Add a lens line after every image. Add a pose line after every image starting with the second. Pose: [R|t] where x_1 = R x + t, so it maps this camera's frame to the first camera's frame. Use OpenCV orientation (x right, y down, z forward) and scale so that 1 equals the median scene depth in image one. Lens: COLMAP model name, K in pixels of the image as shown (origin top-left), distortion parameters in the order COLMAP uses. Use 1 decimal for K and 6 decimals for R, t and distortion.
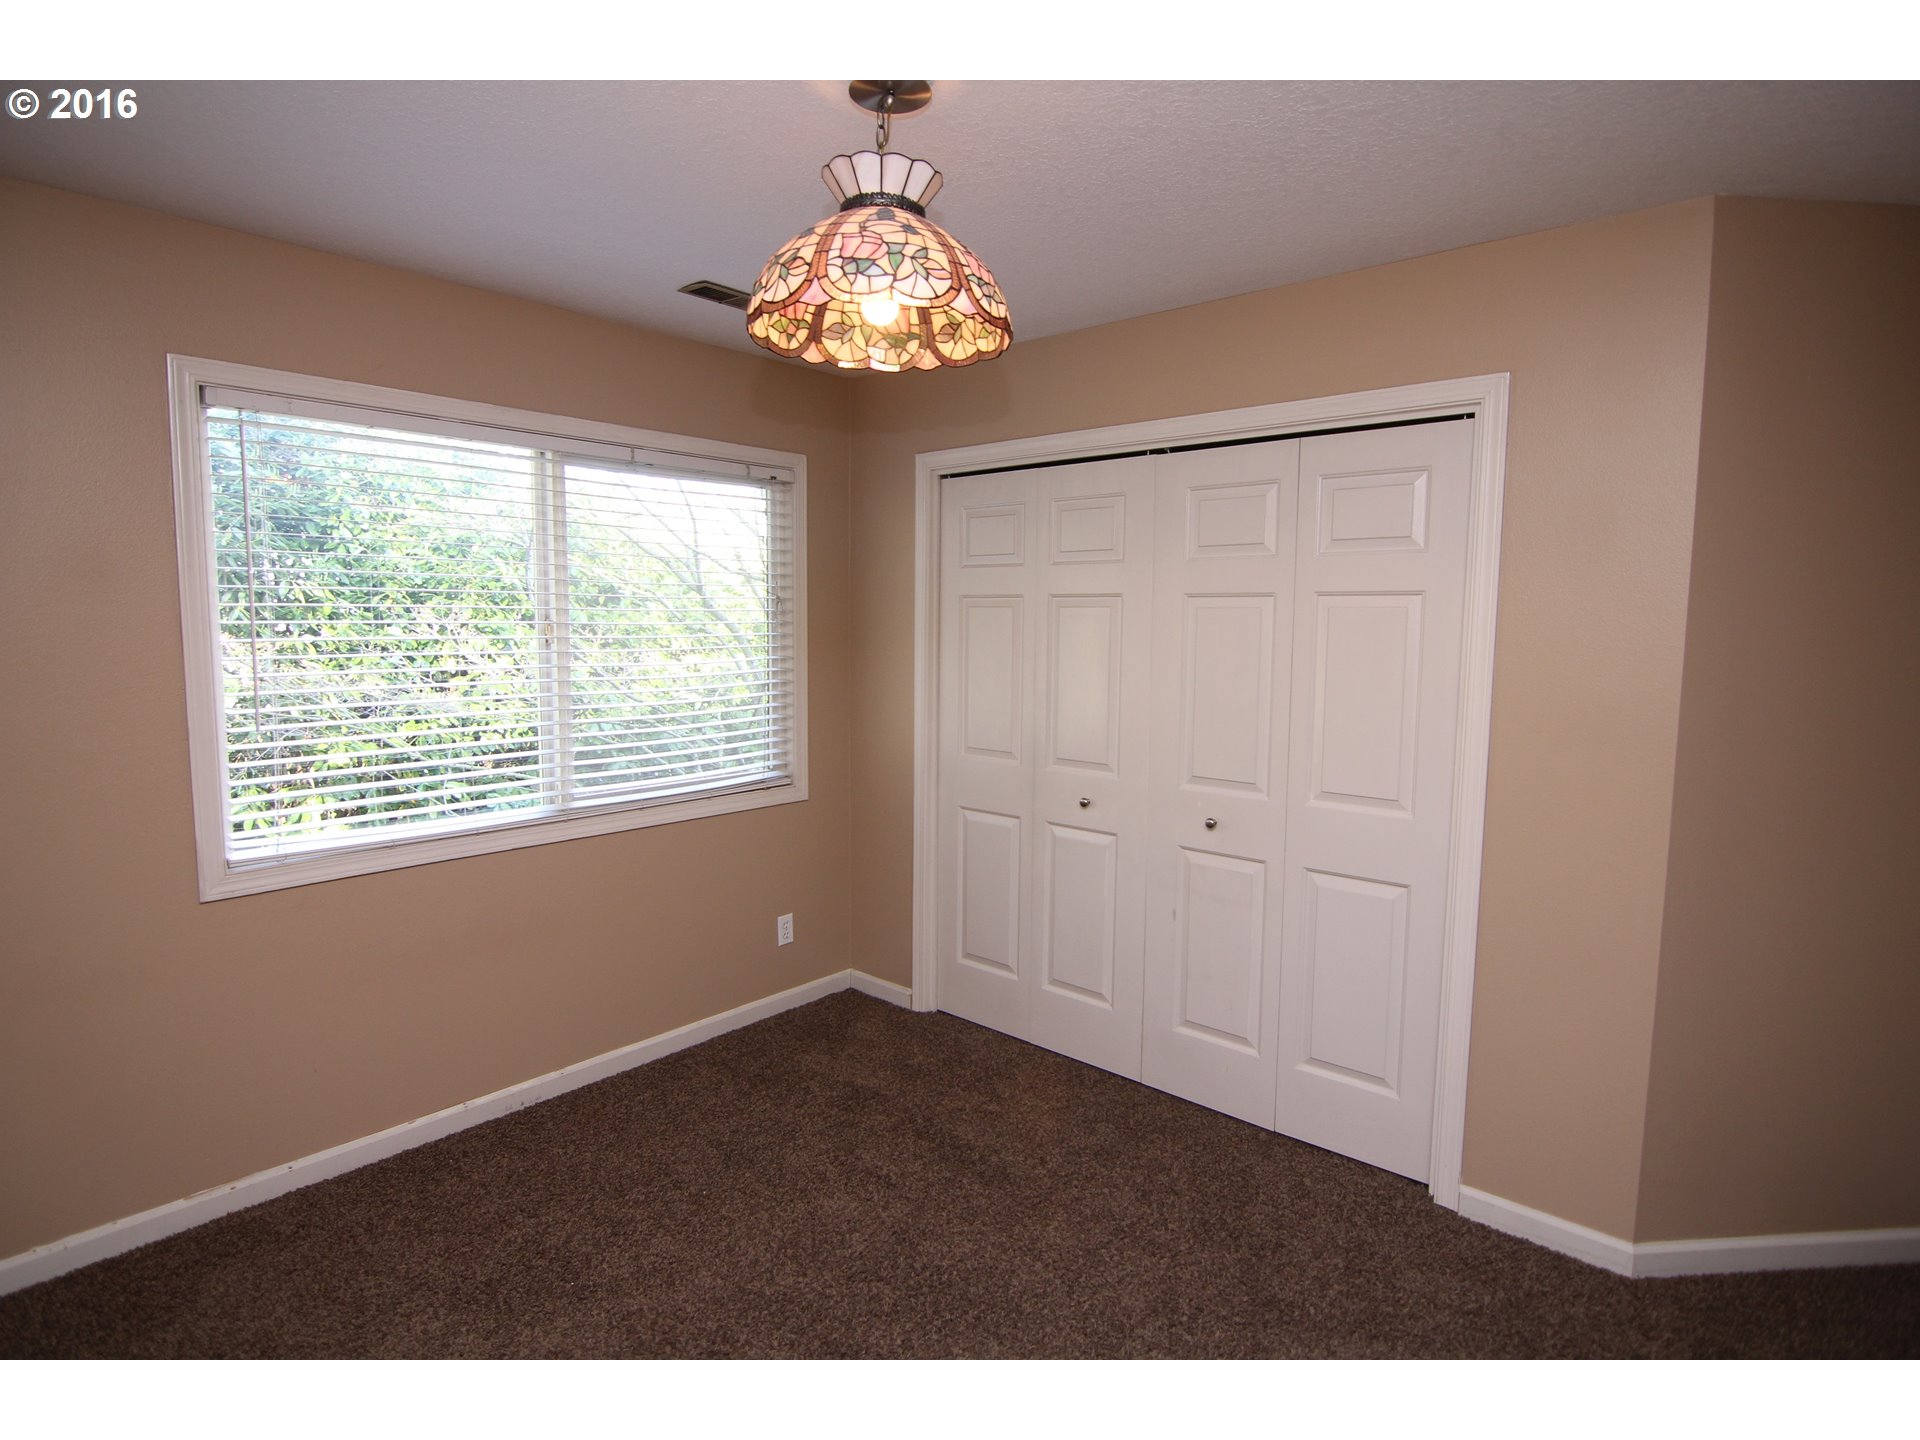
lens RADIAL K [[971.6, 0, 958.1], [0, 971.6, 710.3], [0, 0, 1]] dist [0.001181, -0.016372]
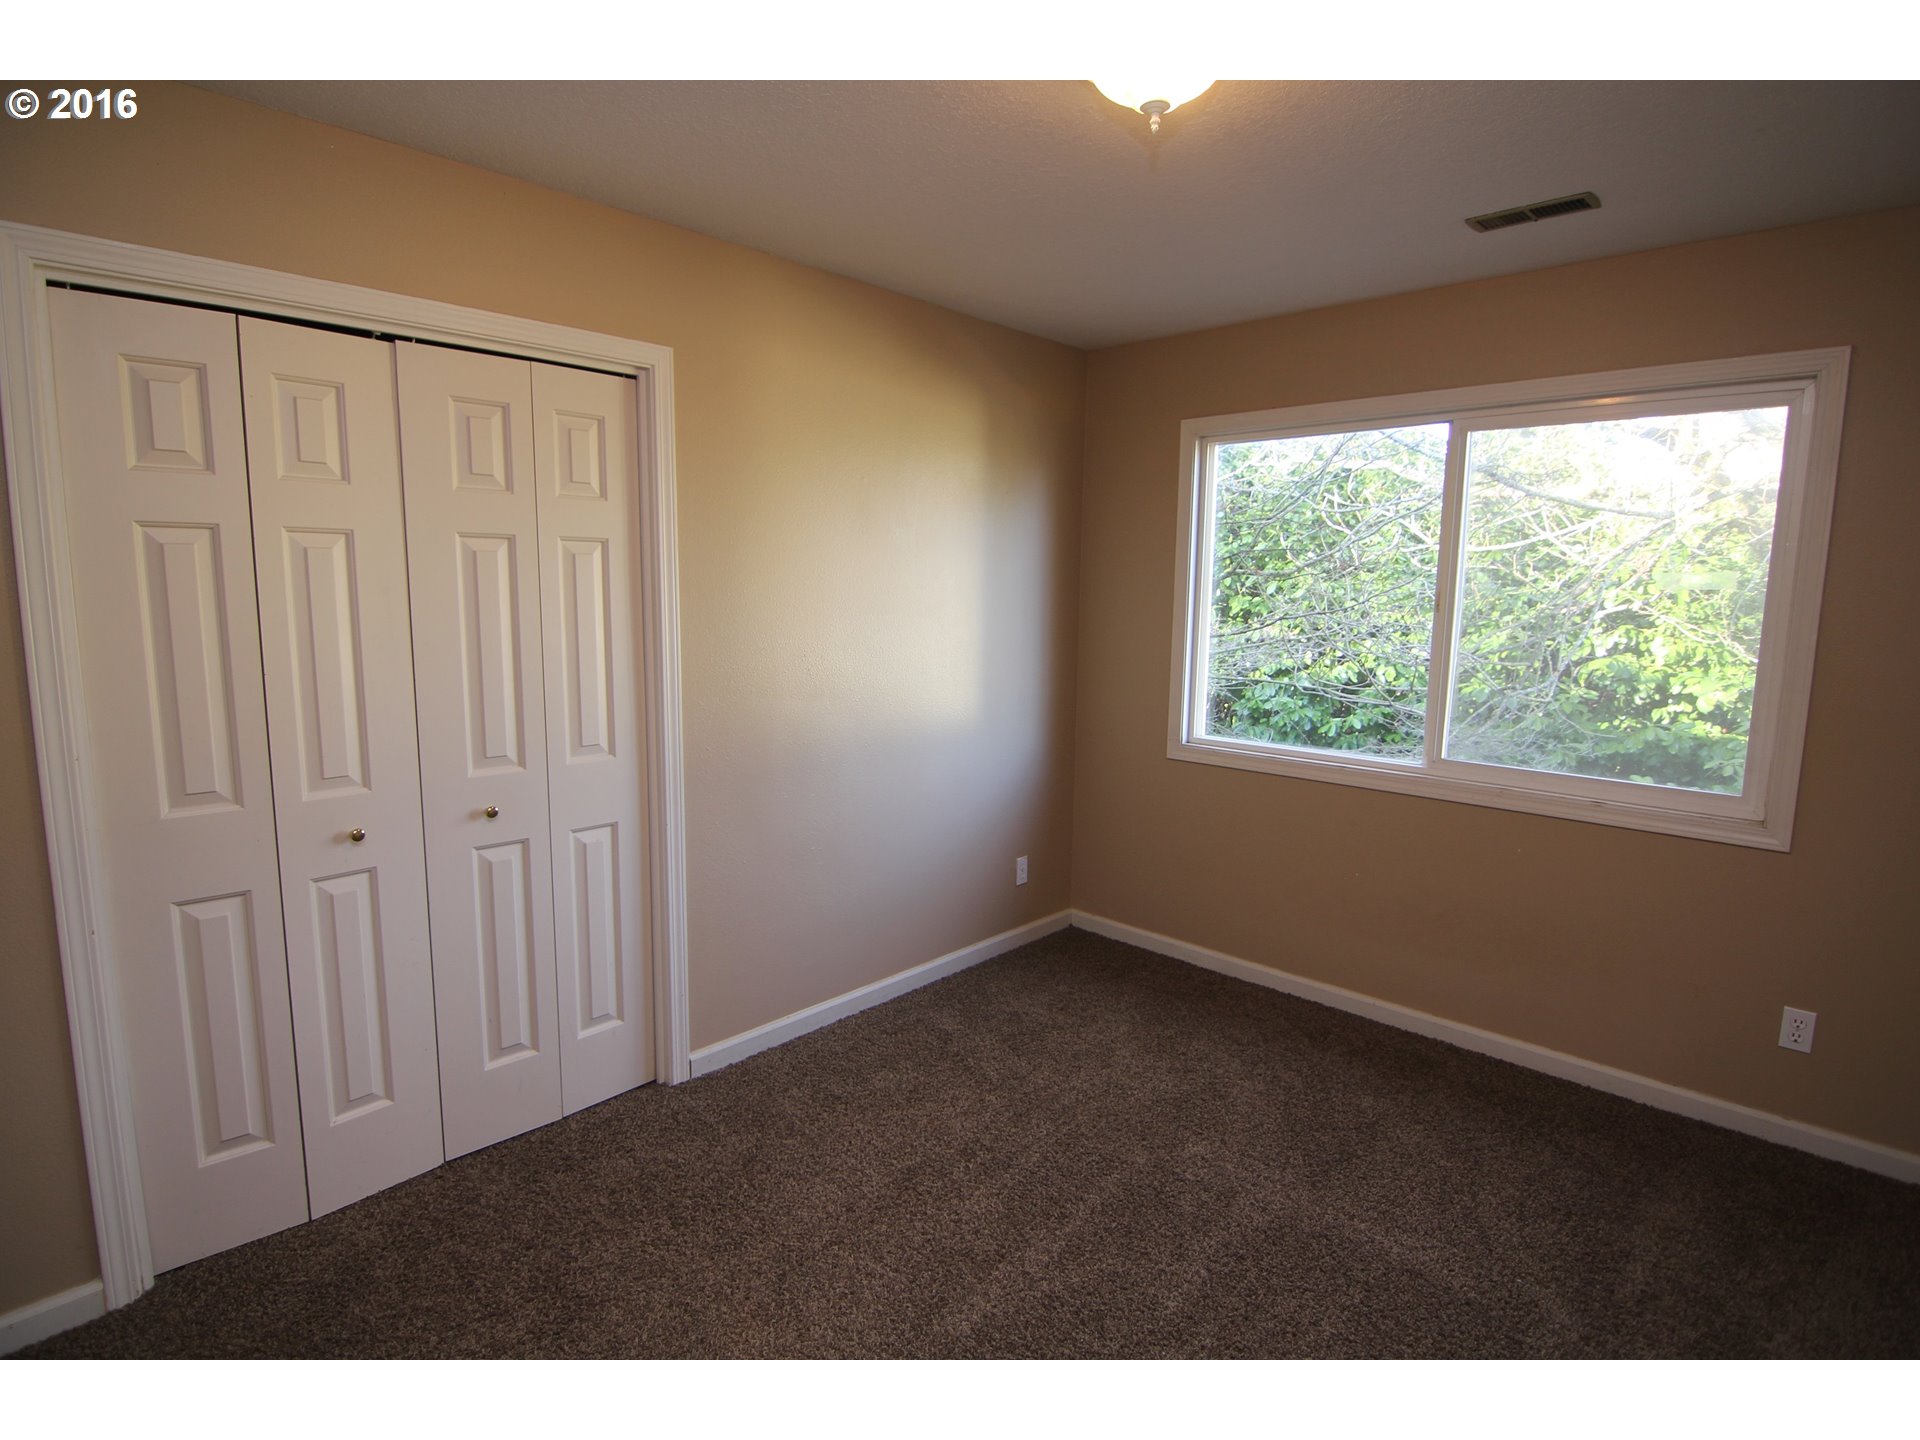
lens RADIAL K [[971.6, 0, 958.1], [0, 971.6, 710.3], [0, 0, 1]] dist [0.001181, -0.016372]
pose [[0.036916, -0.130478, 0.990764, -0.380906], [0.087985, 0.988014, 0.126837, -0.024776], [-0.995438, 0.082490, 0.047953, 0.394846]]
